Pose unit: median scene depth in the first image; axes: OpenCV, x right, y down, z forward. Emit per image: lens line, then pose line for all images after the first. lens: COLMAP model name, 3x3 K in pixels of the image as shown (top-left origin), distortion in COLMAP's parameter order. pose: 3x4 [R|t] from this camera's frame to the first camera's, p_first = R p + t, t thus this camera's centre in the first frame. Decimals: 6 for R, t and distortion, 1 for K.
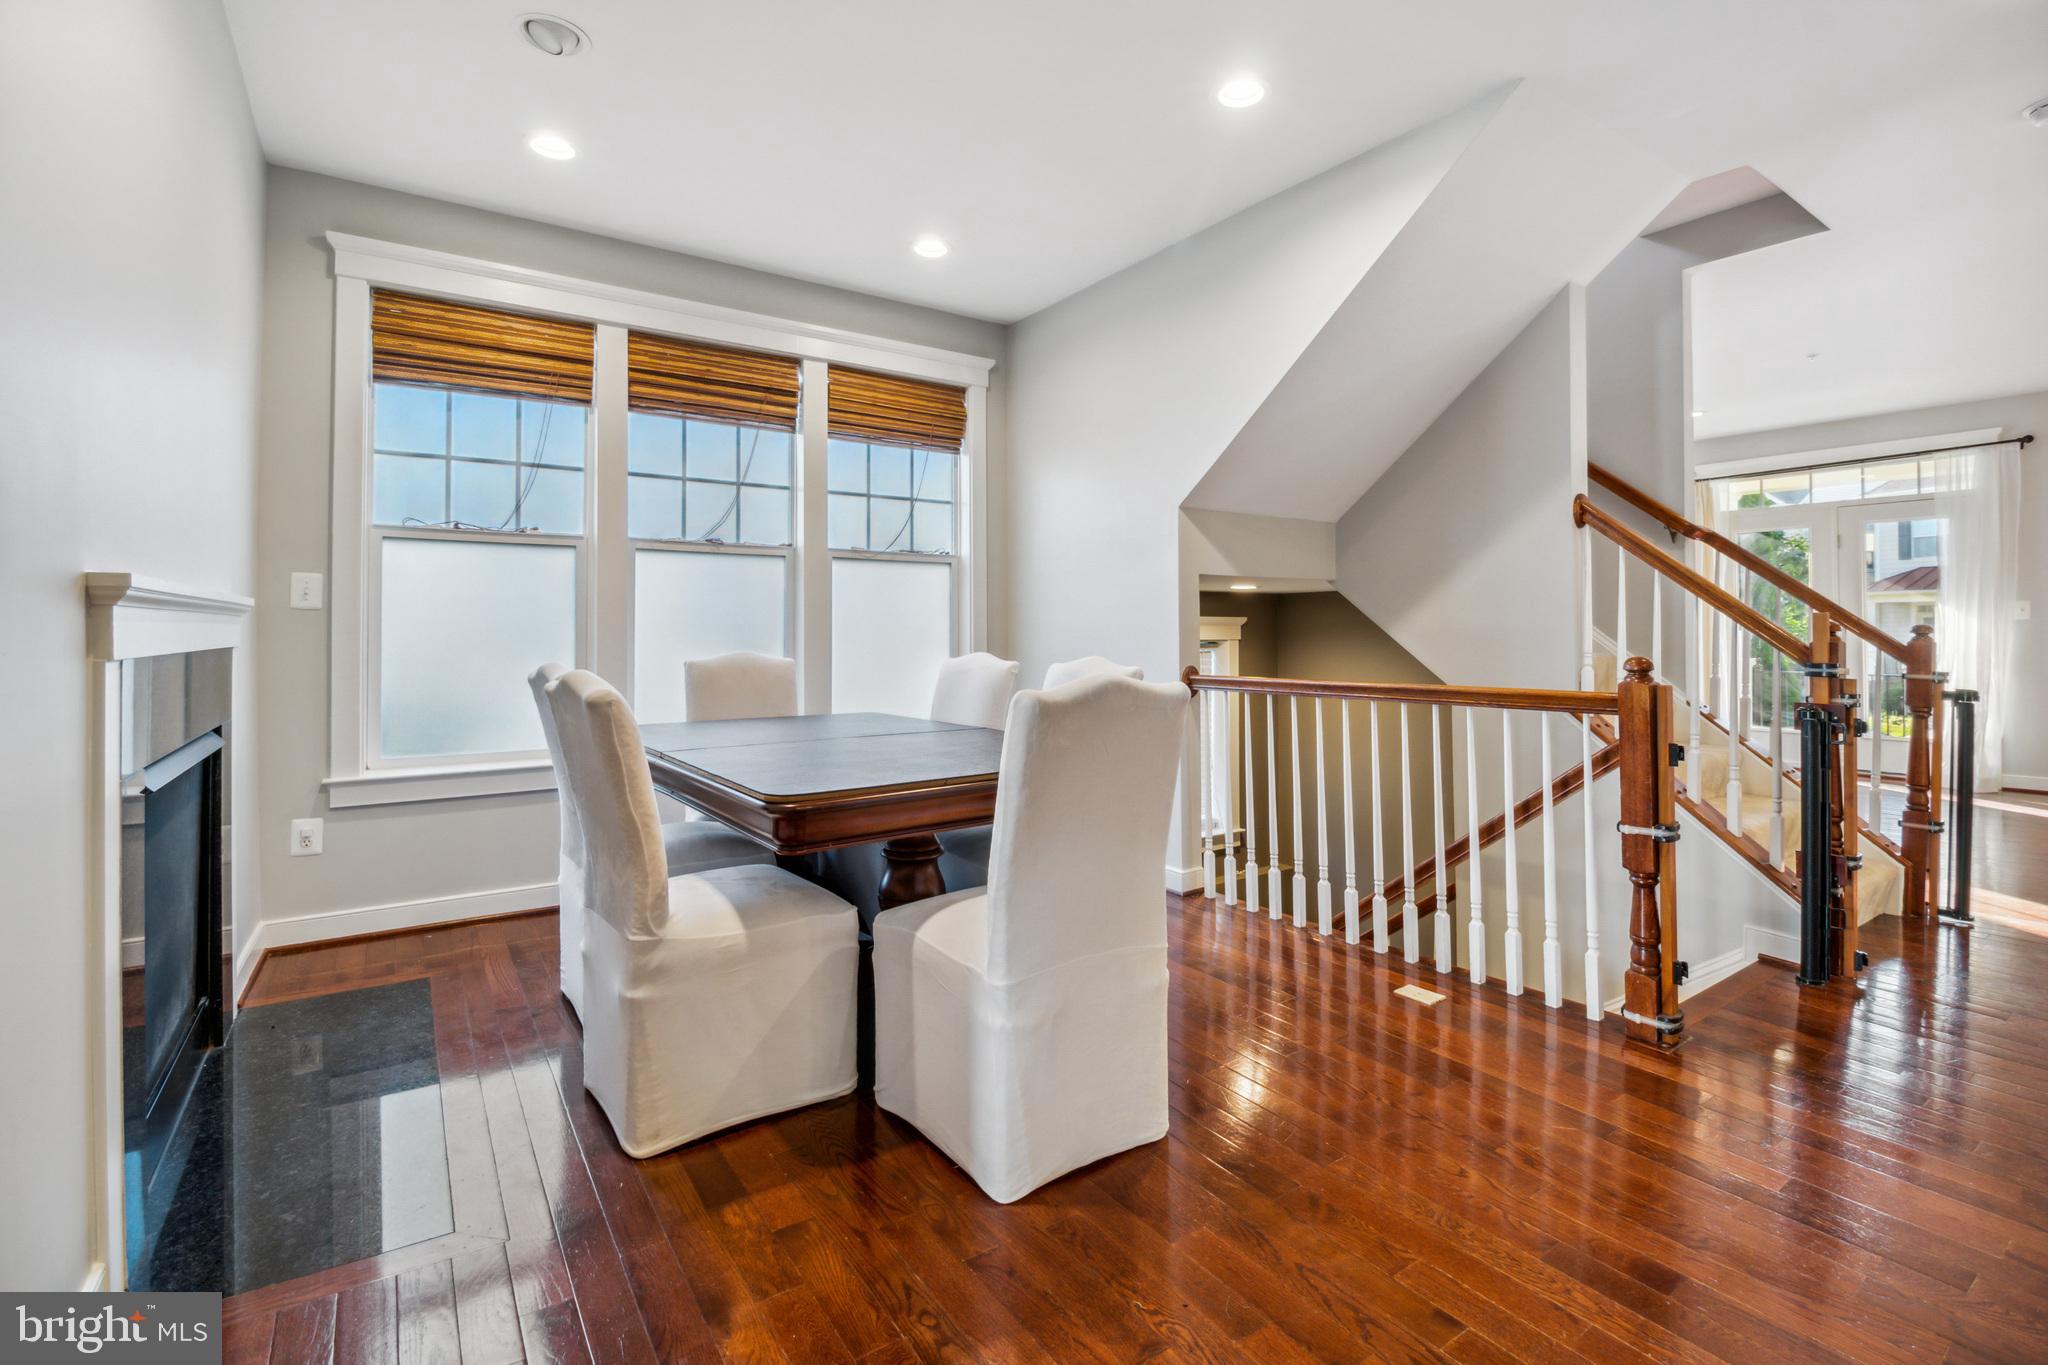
lens RADIAL K [[918.4, 0, 1009.7], [0, 918.4, 616.8], [0, 0, 1]] dist [0.007693, 0.000581]
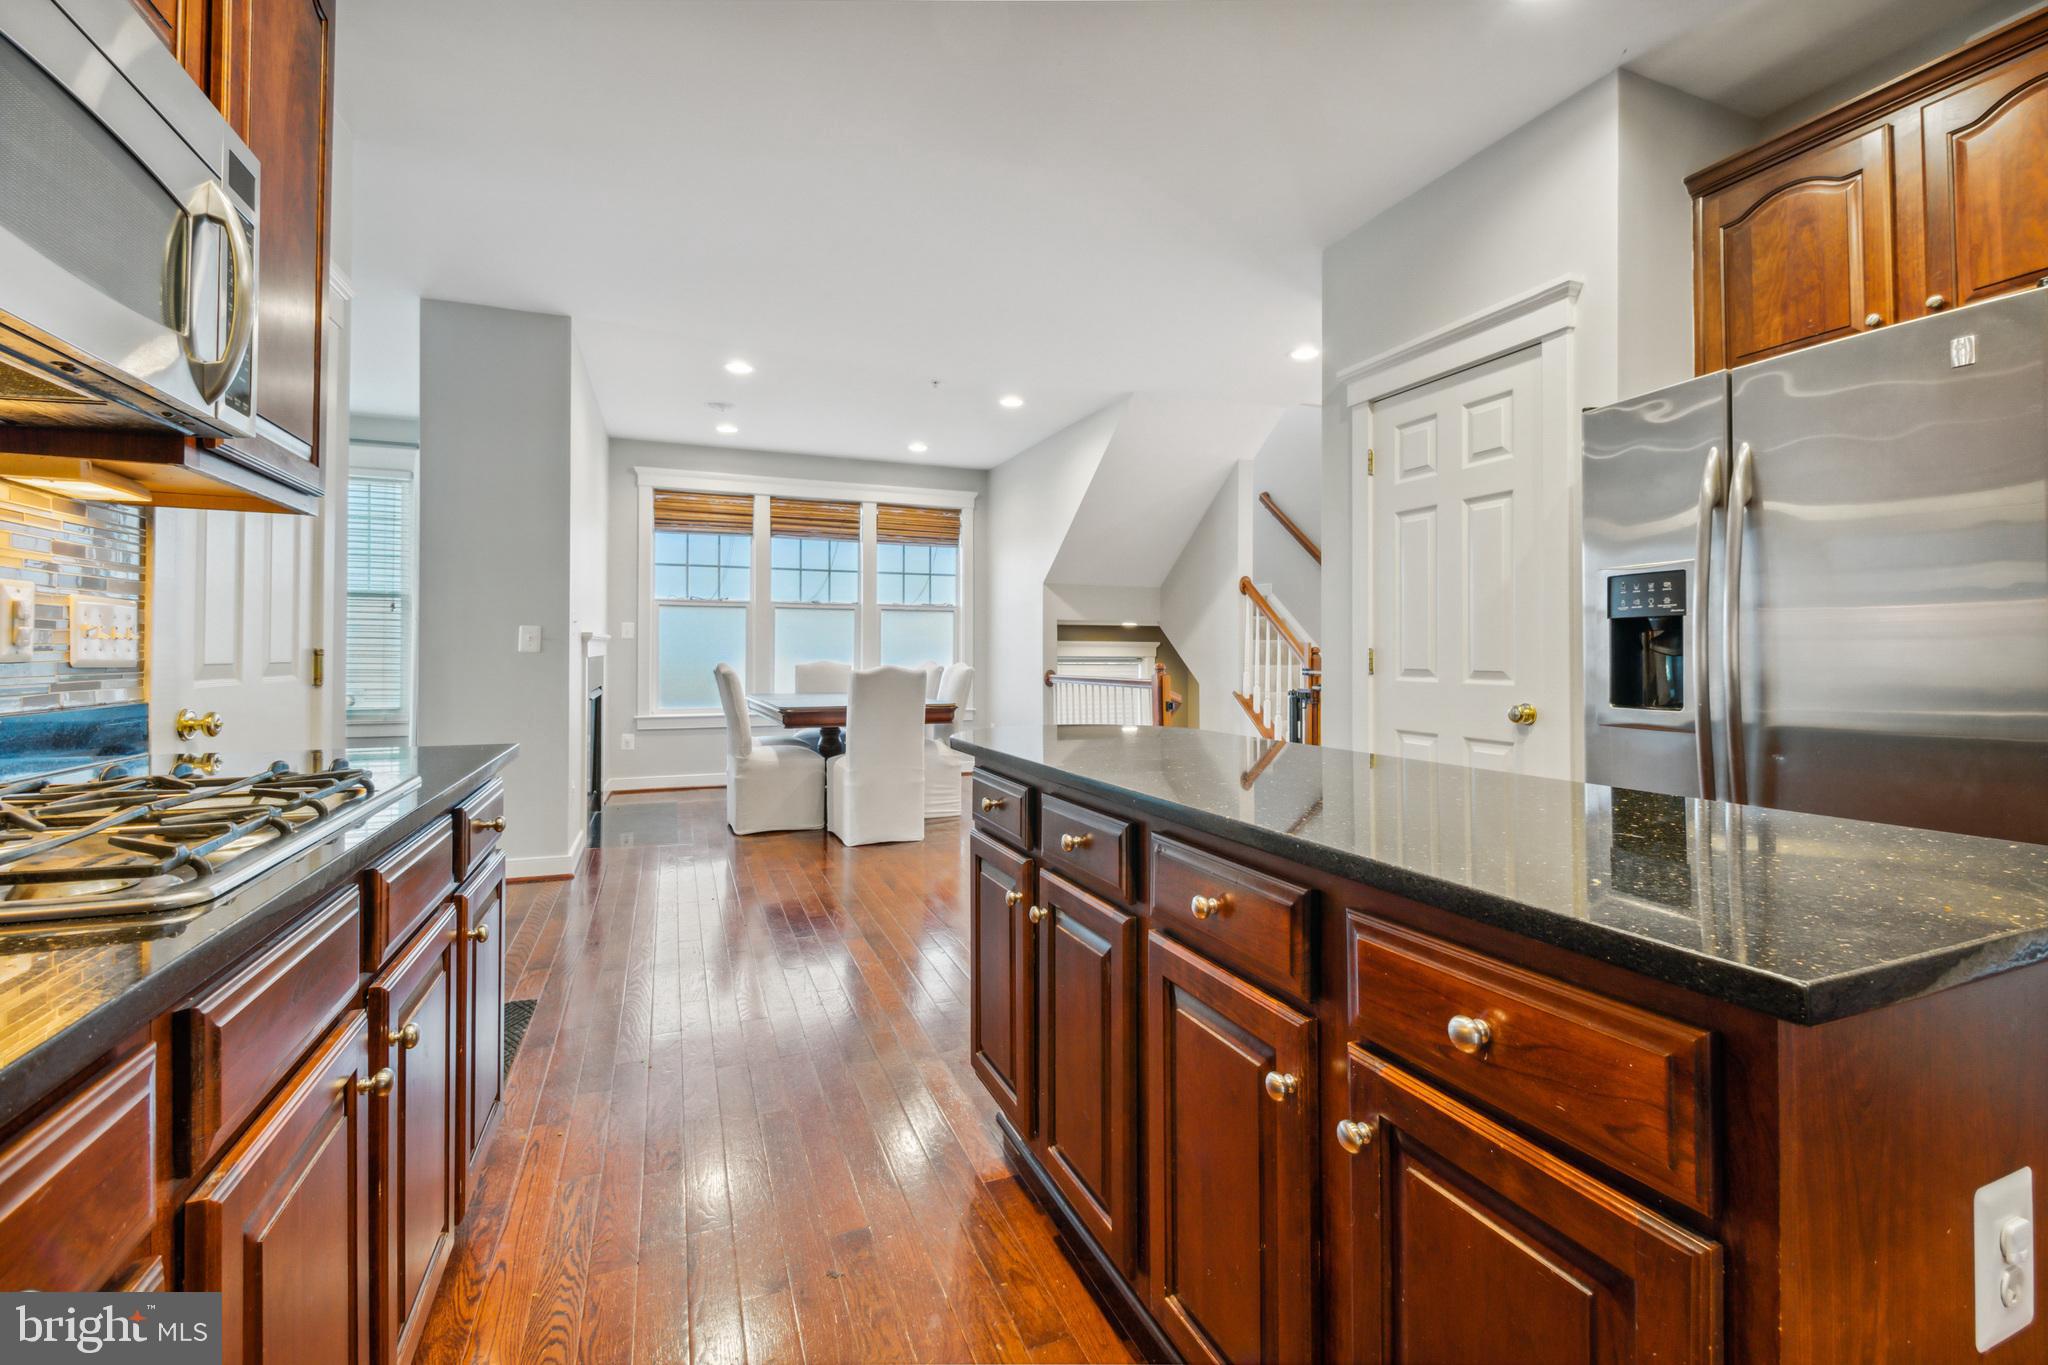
lens RADIAL K [[918.4, 0, 1051.0], [0, 918.4, 636.3], [0, 0, 1]] dist [0.007693, 0.000581]
pose [[0.980040, -0.001814, -0.198793, 0.543885], [0.001241, 0.999995, -0.003010, -0.006180], [0.198798, 0.002703, 0.980037, -0.778176]]
